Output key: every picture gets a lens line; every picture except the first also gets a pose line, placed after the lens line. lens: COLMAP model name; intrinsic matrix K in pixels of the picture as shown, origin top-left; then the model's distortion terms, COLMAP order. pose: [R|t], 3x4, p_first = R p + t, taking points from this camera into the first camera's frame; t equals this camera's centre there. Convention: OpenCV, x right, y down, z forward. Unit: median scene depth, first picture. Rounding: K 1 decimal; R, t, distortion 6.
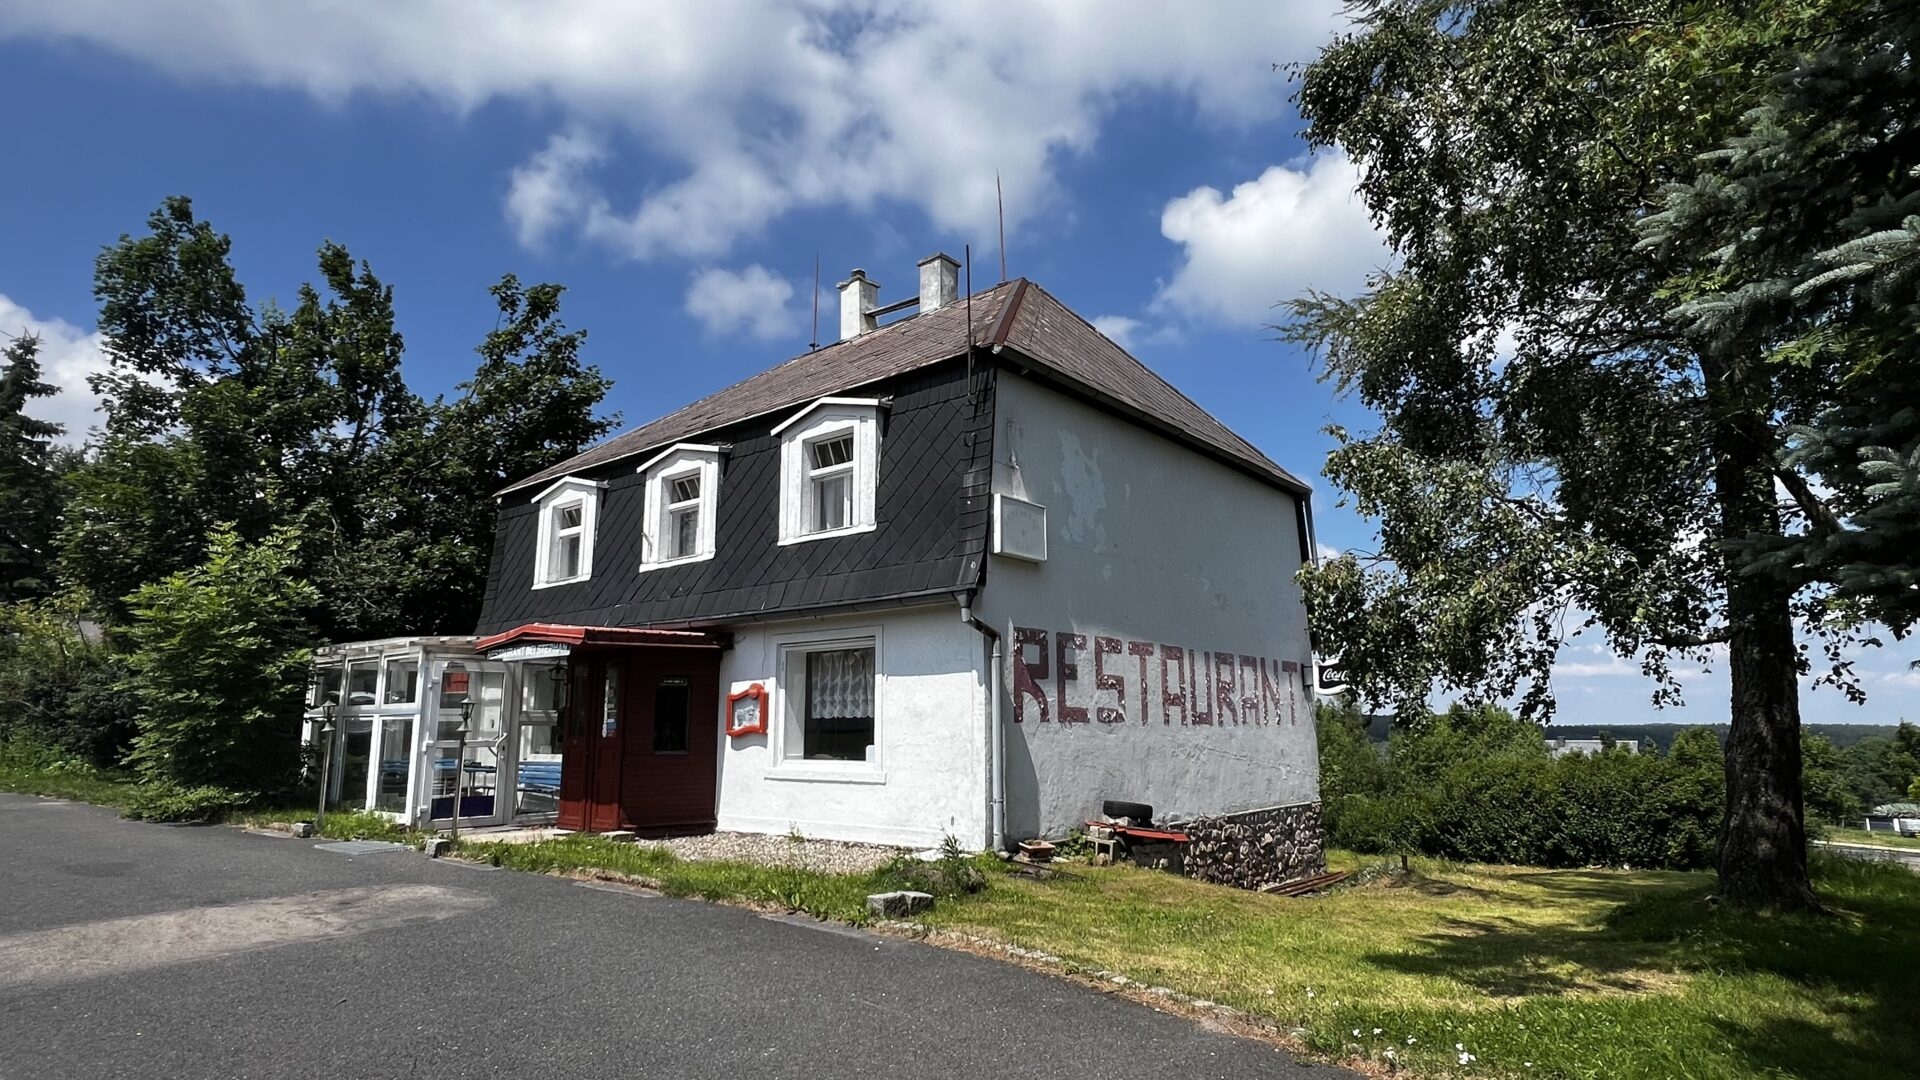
lens RADIAL K [[1024.9, 0, 955.6], [0, 1024.9, 540.2], [0, 0, 1]] dist [0.004781, 0.000599]
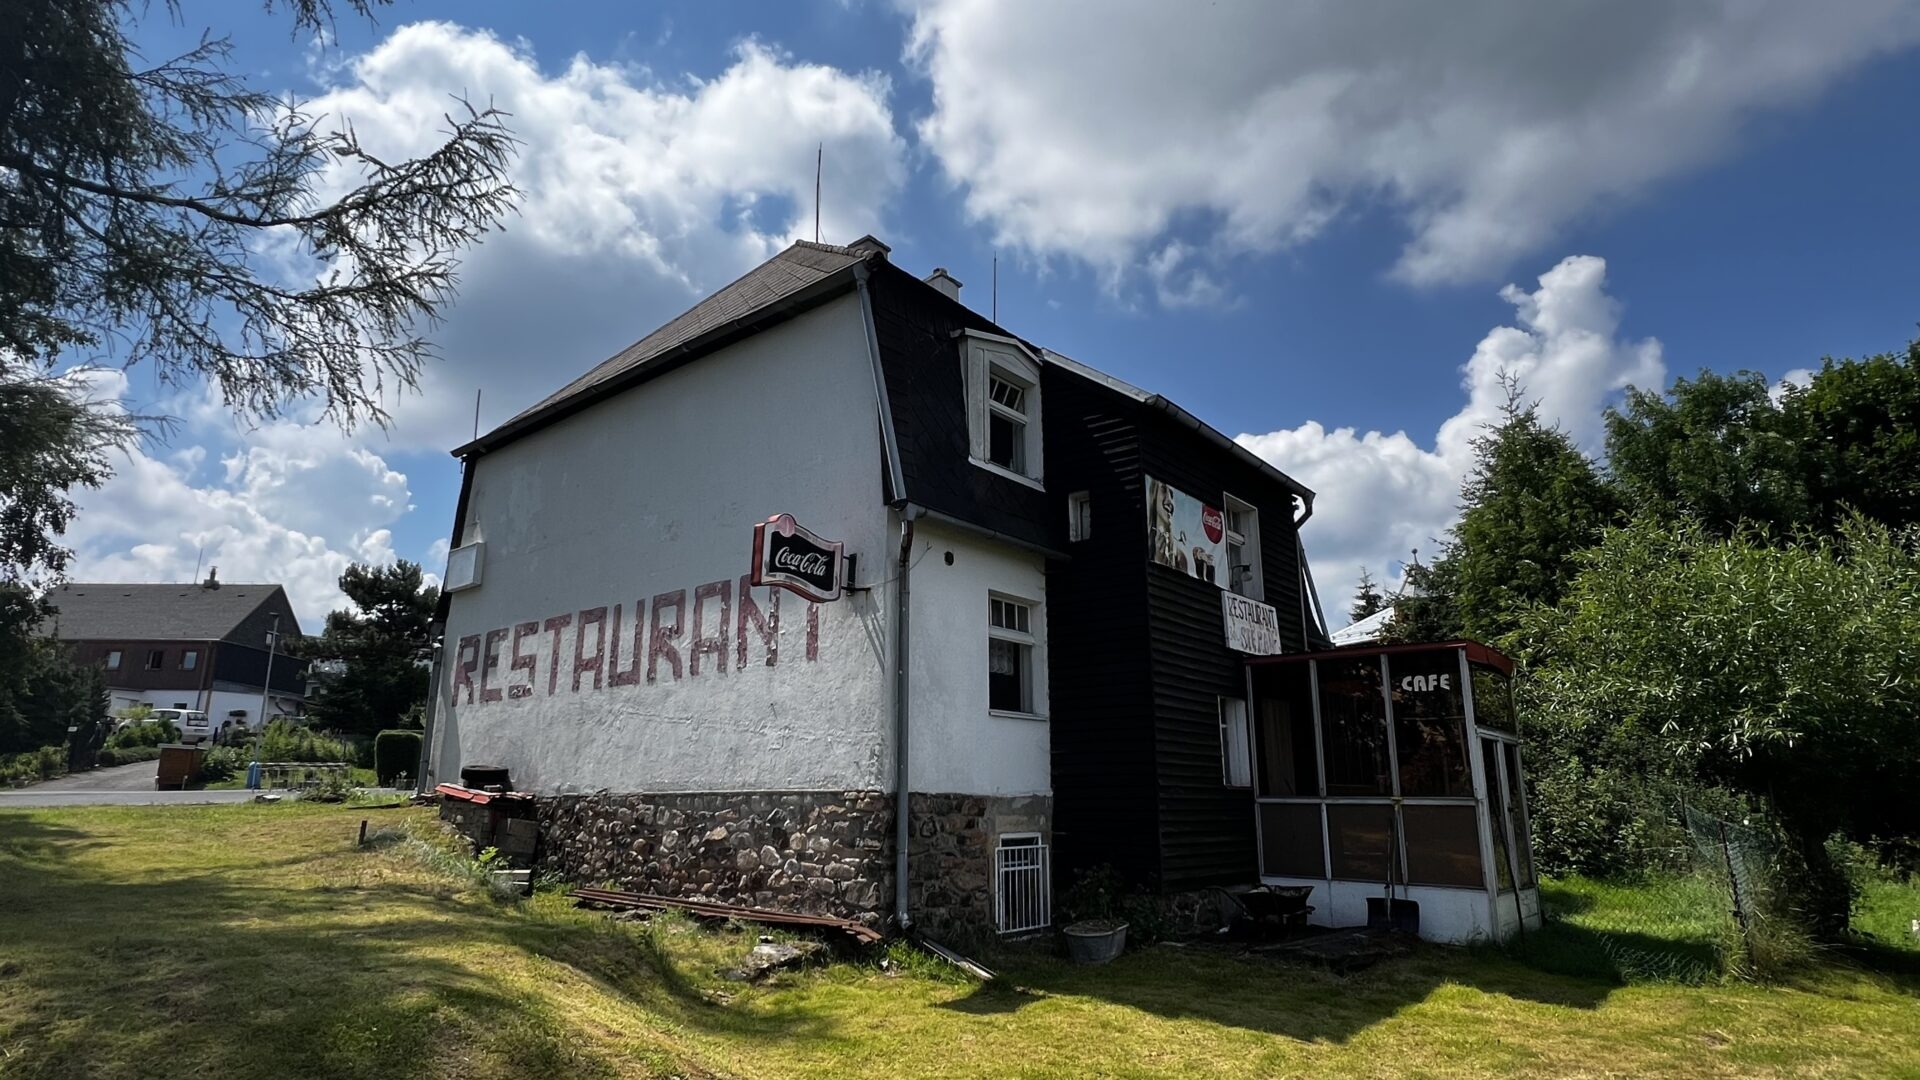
lens RADIAL K [[1024.9, 0, 961.3], [0, 1024.9, 538.9], [0, 0, 1]] dist [0.004781, 0.000599]
pose [[-0.014216, -0.249740, -0.968208, 1.230869], [0.181182, 0.951634, -0.248125, 0.365356], [0.983347, -0.178950, 0.031720, 1.417047]]
